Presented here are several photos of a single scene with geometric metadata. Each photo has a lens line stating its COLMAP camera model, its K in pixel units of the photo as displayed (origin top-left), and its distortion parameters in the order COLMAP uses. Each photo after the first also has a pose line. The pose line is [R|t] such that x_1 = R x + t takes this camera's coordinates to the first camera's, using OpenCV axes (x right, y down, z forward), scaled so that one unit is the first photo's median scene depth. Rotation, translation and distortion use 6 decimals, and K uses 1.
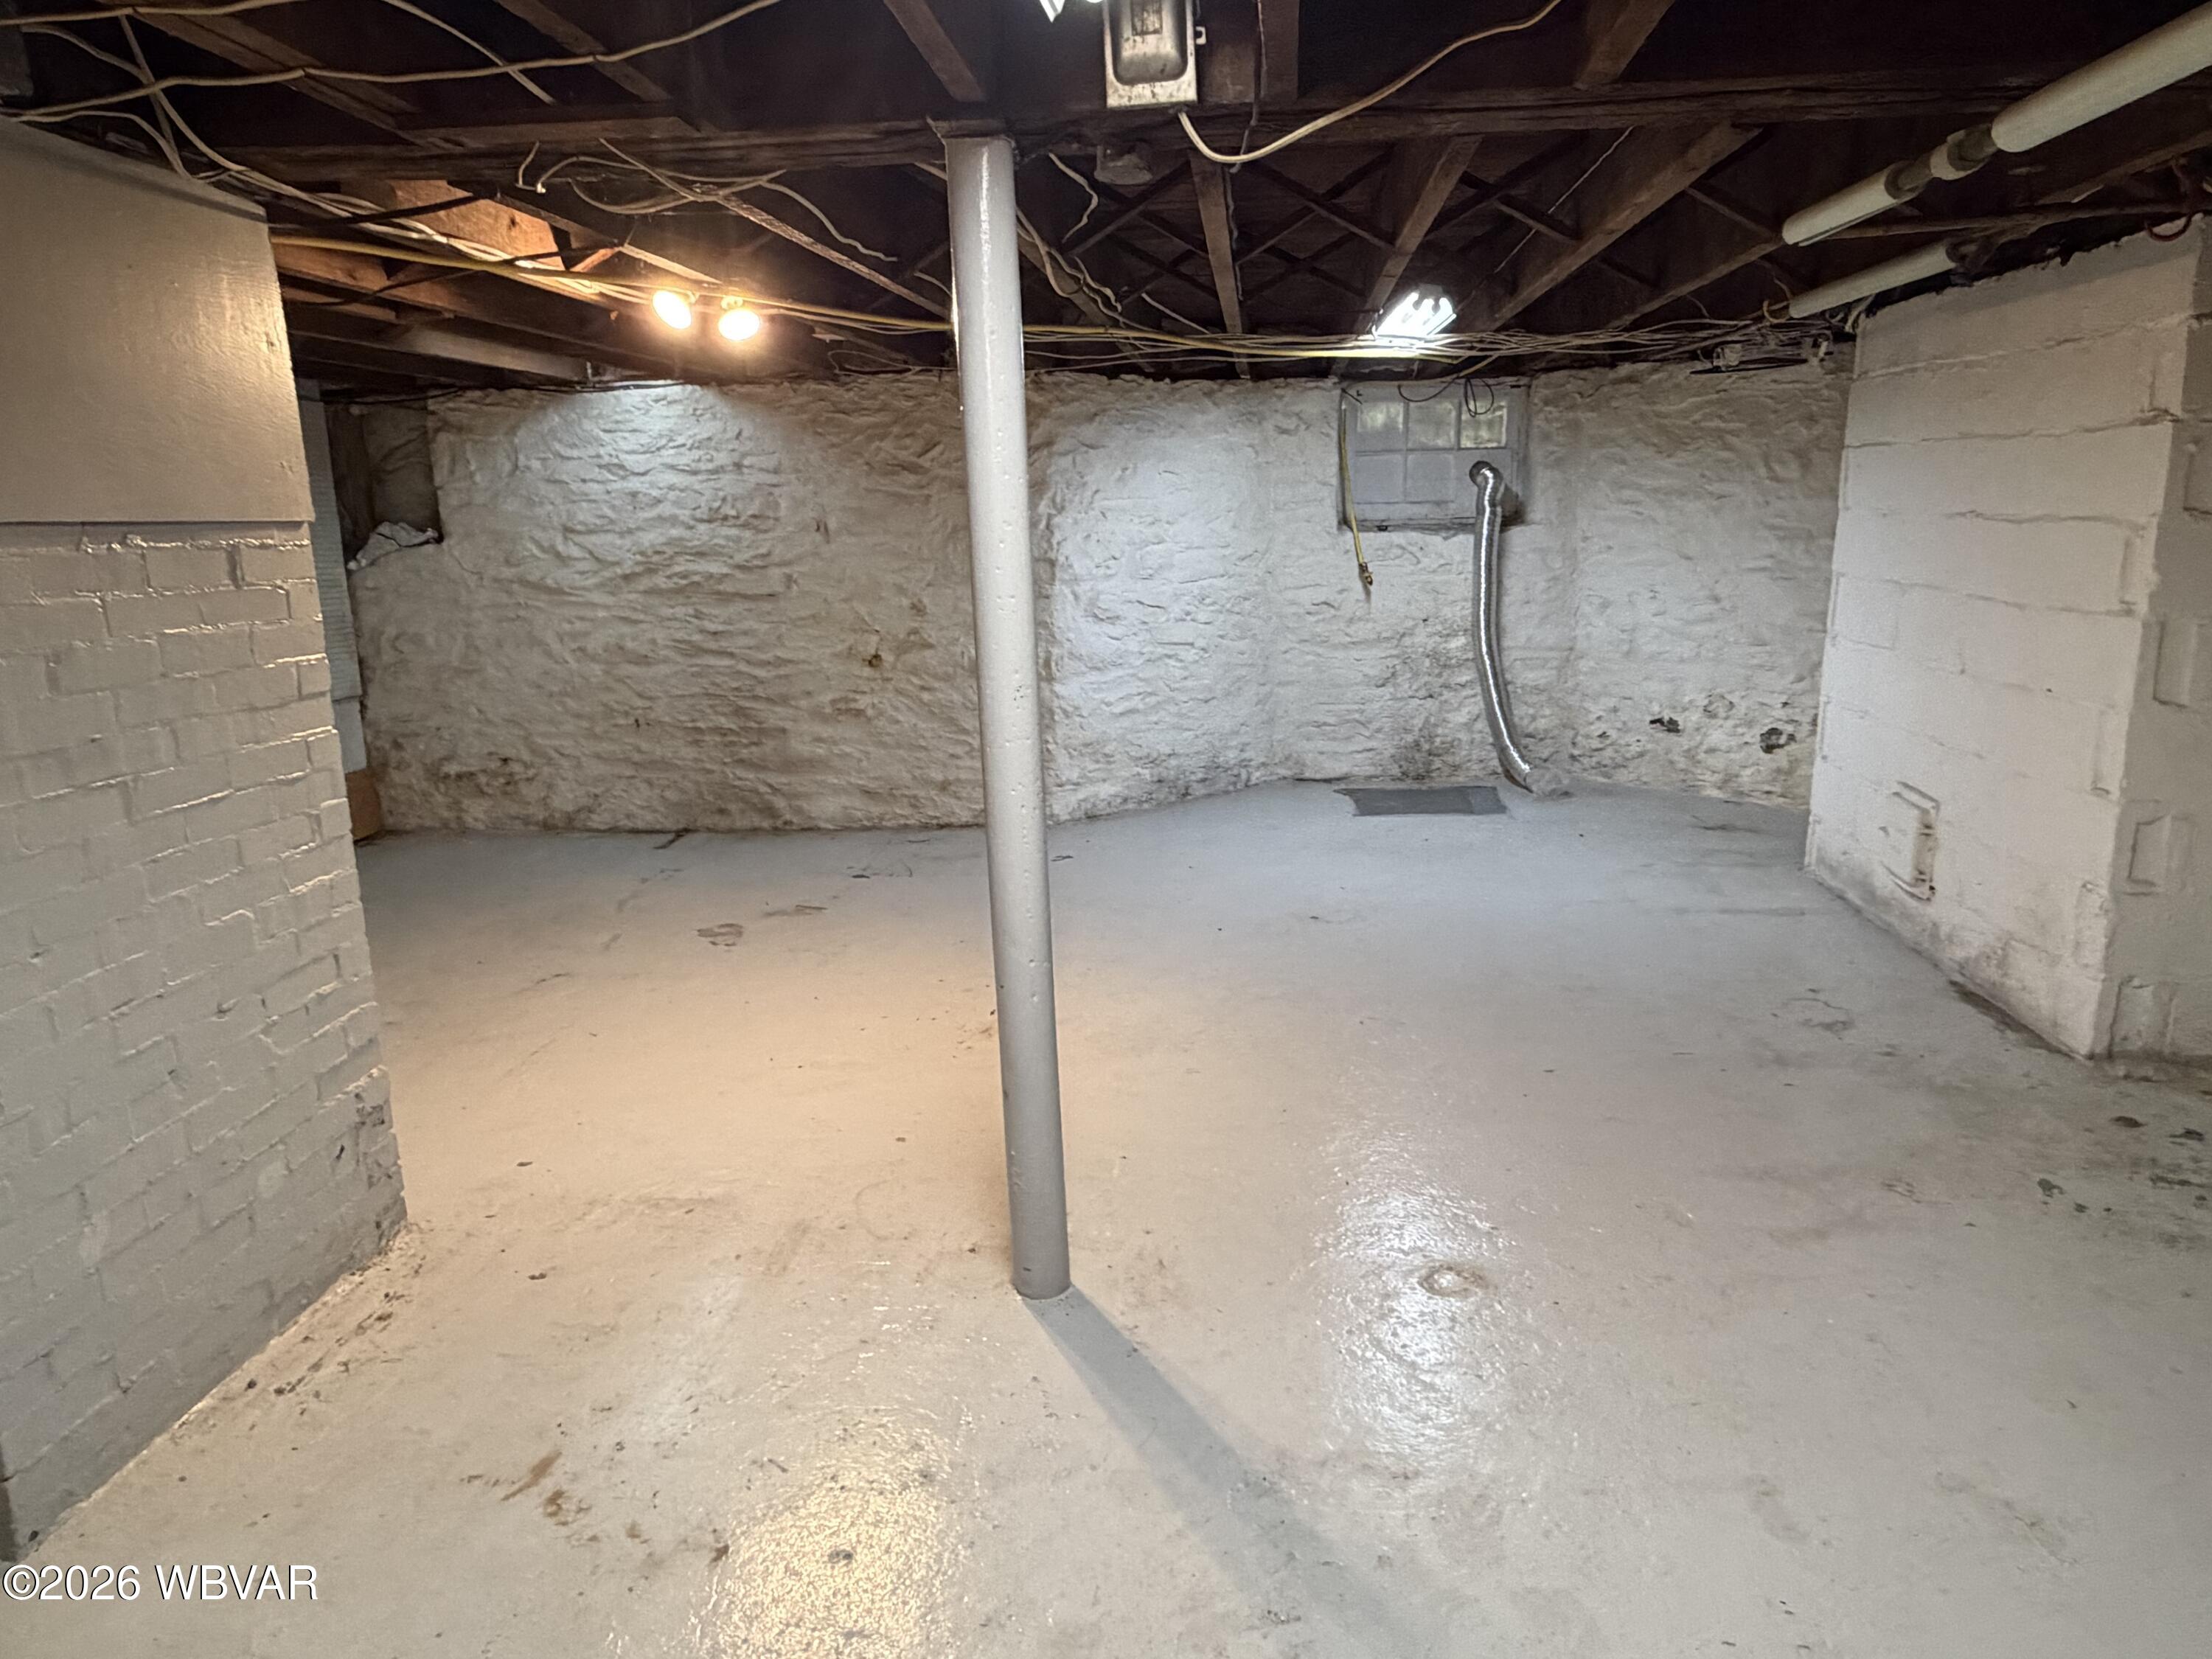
lens RADIAL K [[1460.3, 0, 1102.9], [0, 1460.3, 835.6], [0, 0, 1]] dist [0.000042, -0.005132]
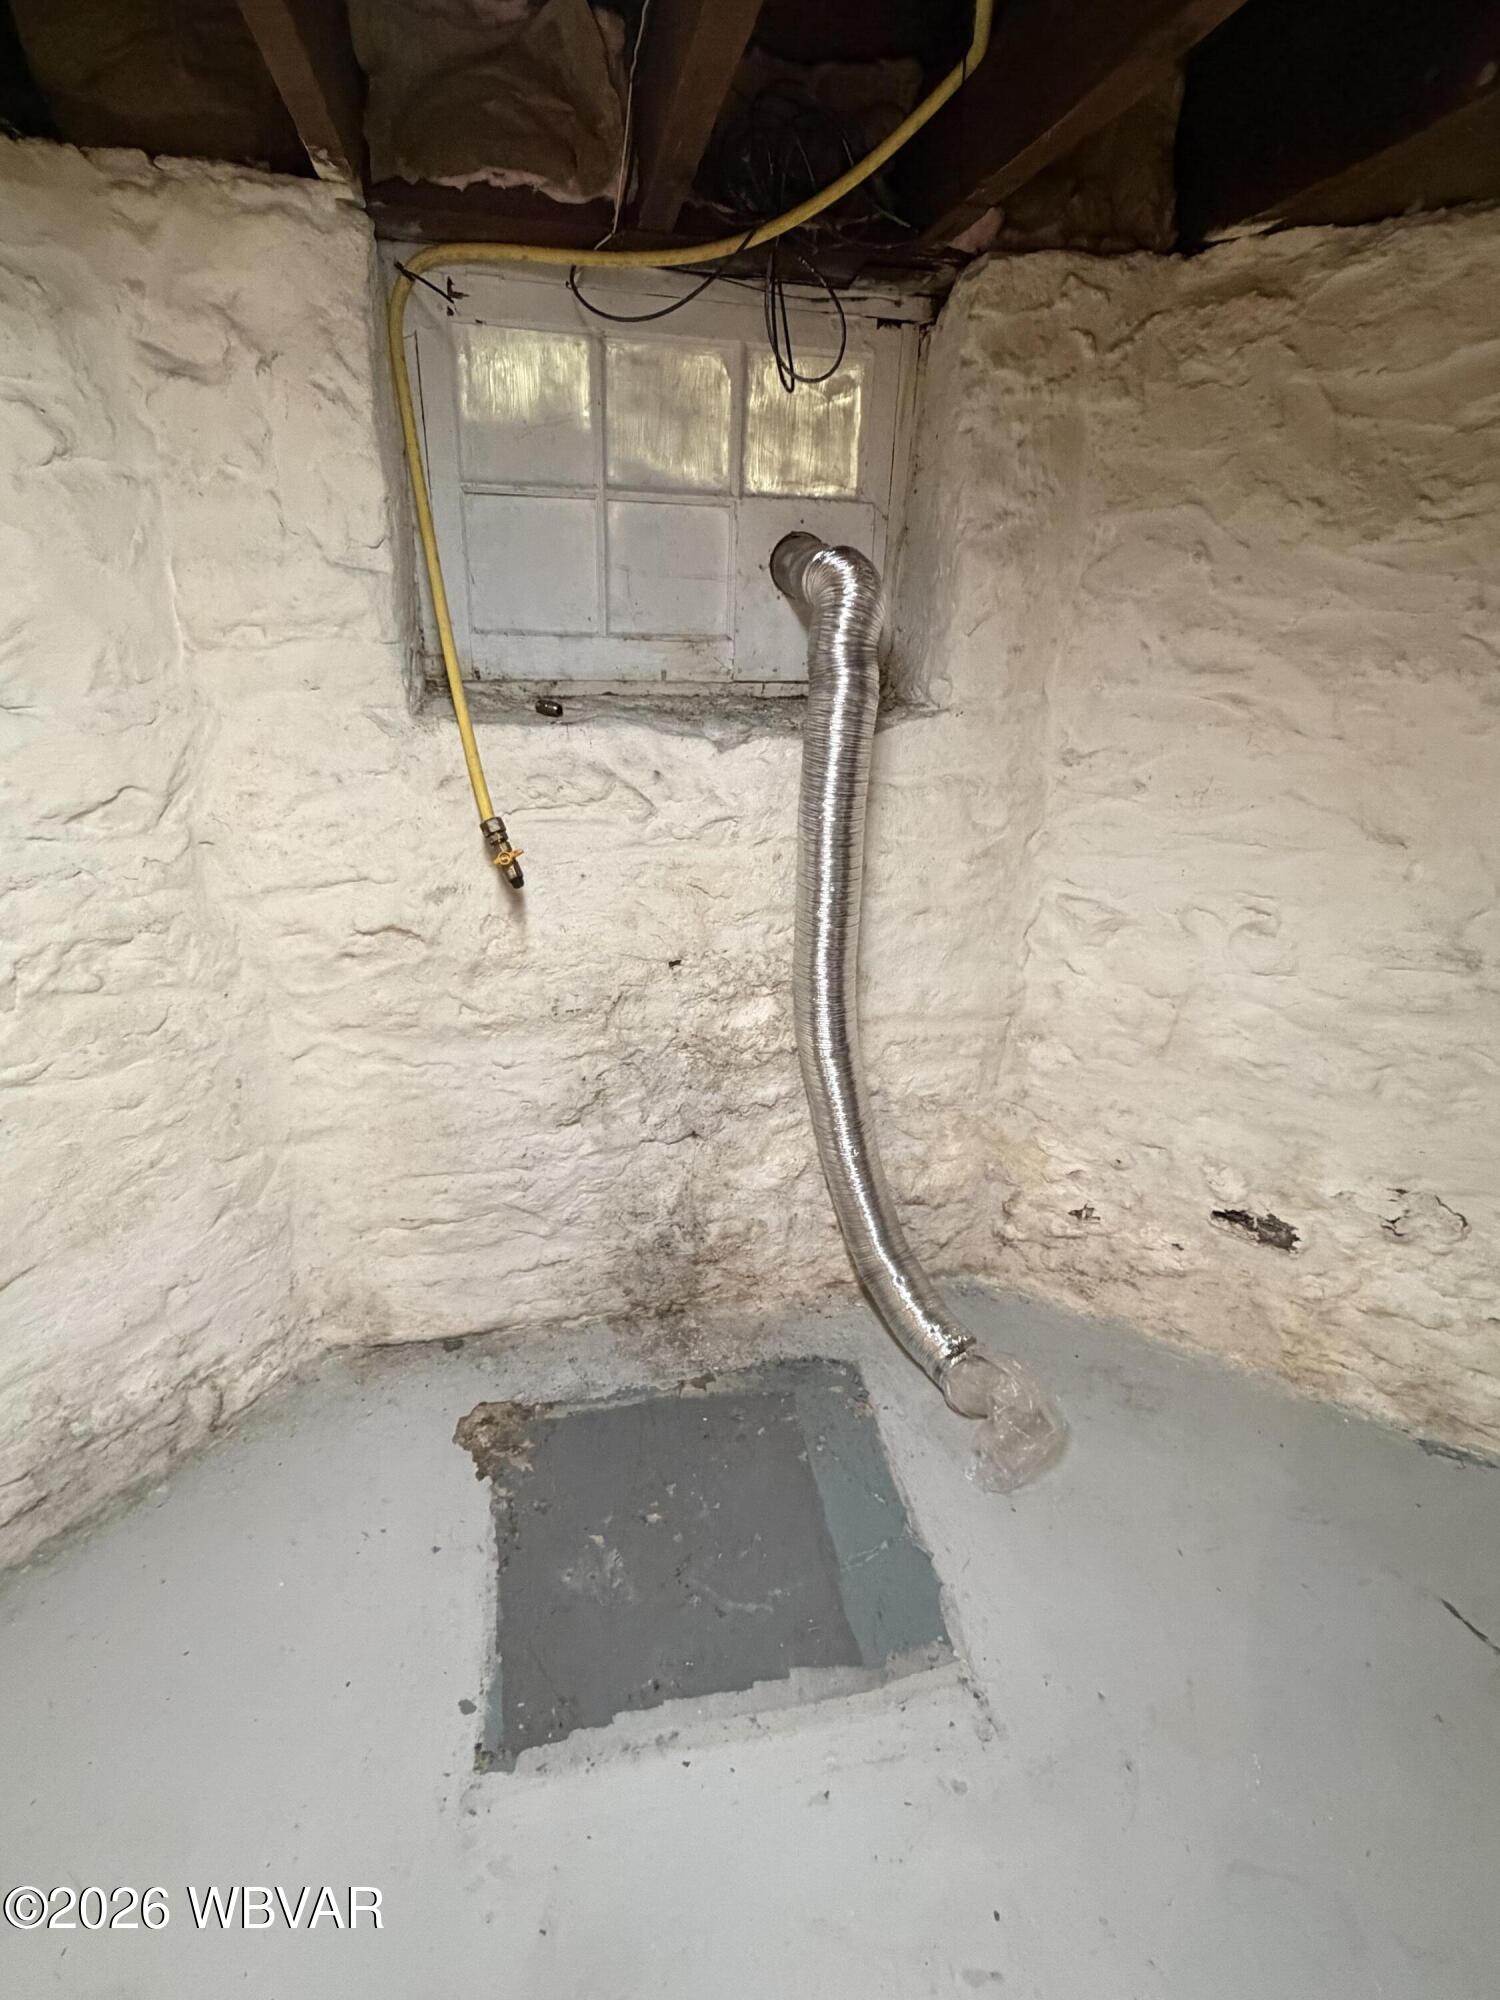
lens RADIAL K [[990.5, 0, 756.1], [0, 990.5, 996.8], [0, 0, 1]] dist [0.004124, -0.001369]
pose [[0.946400, -0.073900, 0.314430, 0.159758], [0.026716, 0.988049, 0.151806, -0.178261], [-0.321891, -0.135269, 0.937064, 0.753288]]
